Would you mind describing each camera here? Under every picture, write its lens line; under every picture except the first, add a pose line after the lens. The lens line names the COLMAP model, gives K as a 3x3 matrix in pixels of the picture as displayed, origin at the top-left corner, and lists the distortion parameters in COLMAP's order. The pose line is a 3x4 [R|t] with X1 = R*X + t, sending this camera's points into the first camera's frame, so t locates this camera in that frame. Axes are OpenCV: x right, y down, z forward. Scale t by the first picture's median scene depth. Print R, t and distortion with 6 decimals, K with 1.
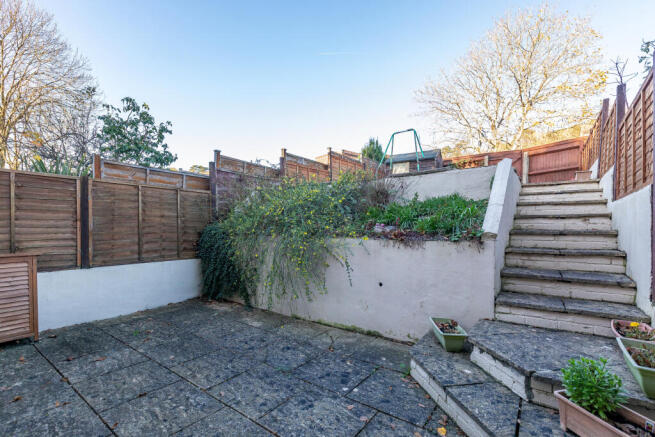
lens RADIAL K [[297.2, 0, 318.5], [0, 297.2, 241.5], [0, 0, 1]] dist [0.001370, 0.000070]
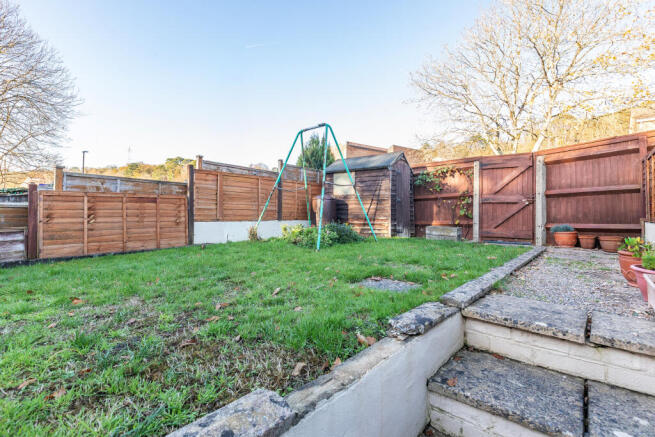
lens RADIAL K [[303.5, 0, 325.3], [0, 303.5, 216.2], [0, 0, 1]] dist [0.002118, 0.000188]
pose [[0.997672, 0.002433, -0.068150, 0.177853], [-0.005784, 0.998781, -0.049027, -0.085731], [0.067948, 0.049307, 0.996470, 0.213681]]
